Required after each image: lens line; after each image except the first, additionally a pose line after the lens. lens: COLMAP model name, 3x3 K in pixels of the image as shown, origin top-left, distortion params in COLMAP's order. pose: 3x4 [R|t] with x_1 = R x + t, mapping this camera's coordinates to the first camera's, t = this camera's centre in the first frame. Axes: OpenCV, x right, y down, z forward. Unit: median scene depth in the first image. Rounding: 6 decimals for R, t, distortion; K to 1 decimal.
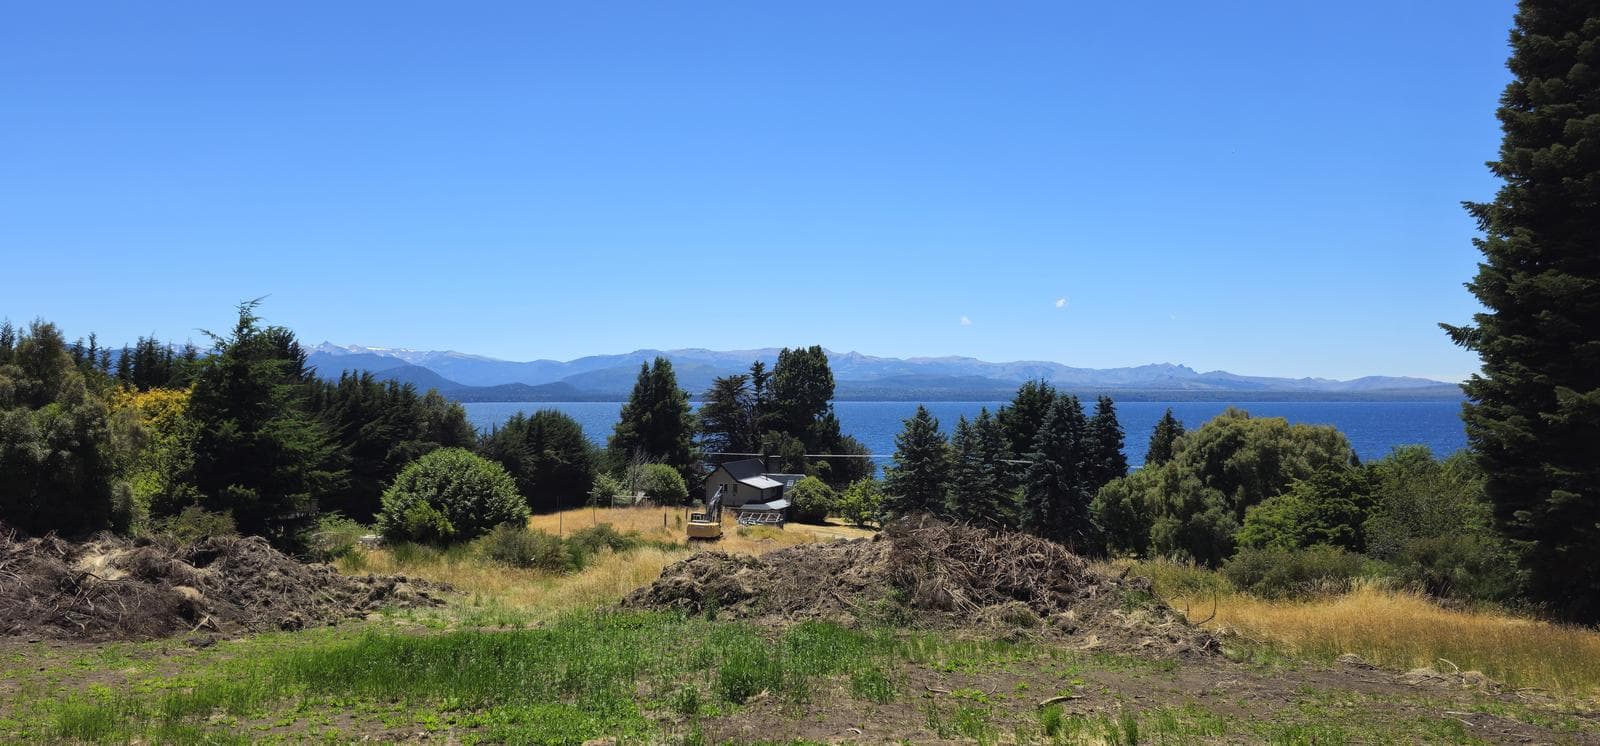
lens RADIAL K [[1225.3, 0, 796.5], [0, 1225.3, 357.5], [0, 0, 1]] dist [0.082385, -0.088201]
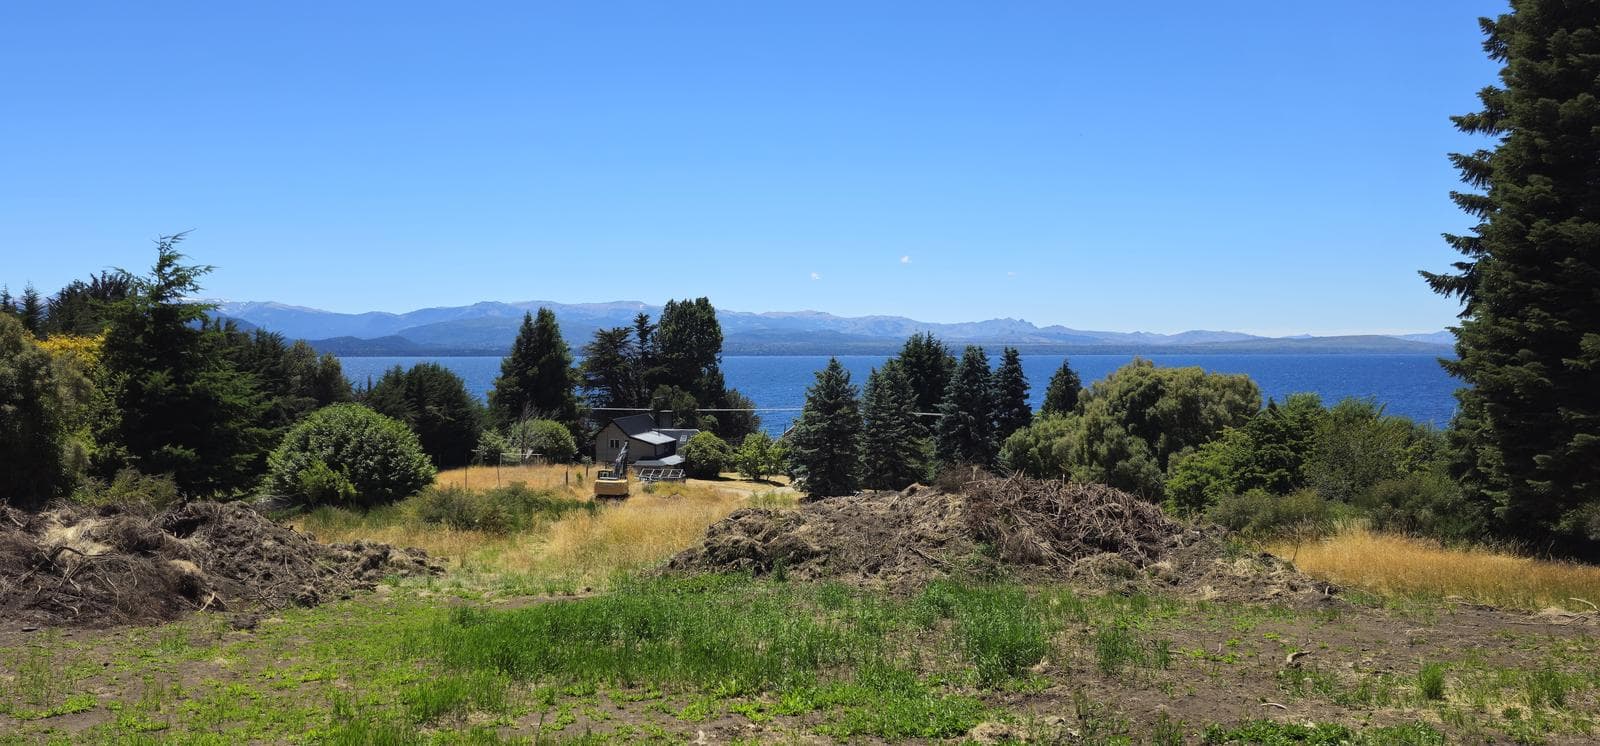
lens RADIAL K [[1225.3, 0, 815.8], [0, 1225.3, 365.1], [0, 0, 1]] dist [0.082385, -0.088201]
pose [[0.988157, -0.003008, 0.153417, -0.130452], [-0.003517, 0.999101, 0.042244, 0.007319], [-0.153406, -0.042283, 0.987258, 0.058805]]
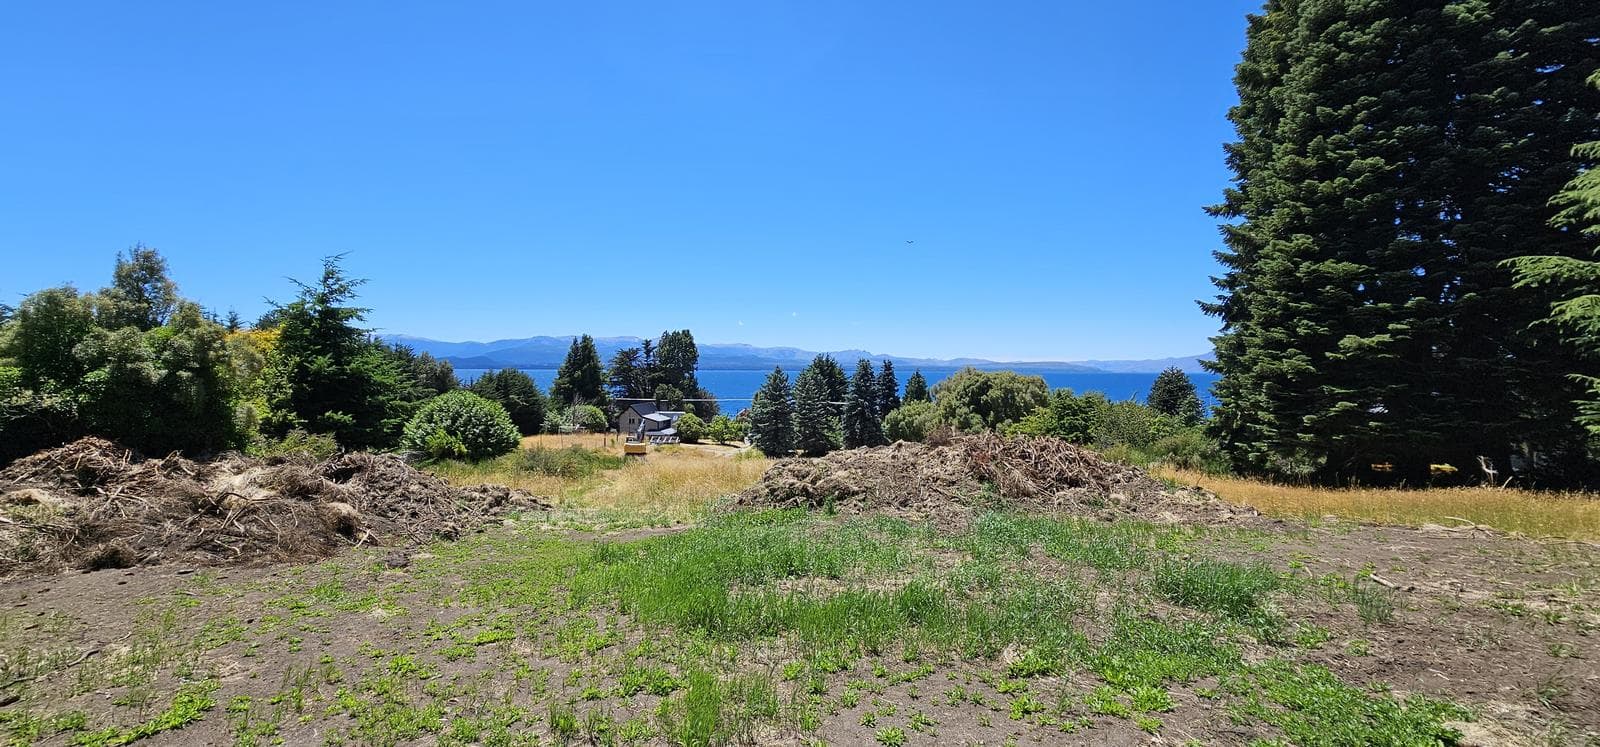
lens RADIAL K [[711.5, 0, 814.5], [0, 711.5, 379.6], [0, 0, 1]] dist [-0.002611, 0.001528]
pose [[0.964575, 0.001817, 0.263803, -0.188379], [-0.013510, 0.999004, 0.042519, 0.037783], [-0.263463, -0.044577, 0.963639, 0.241242]]
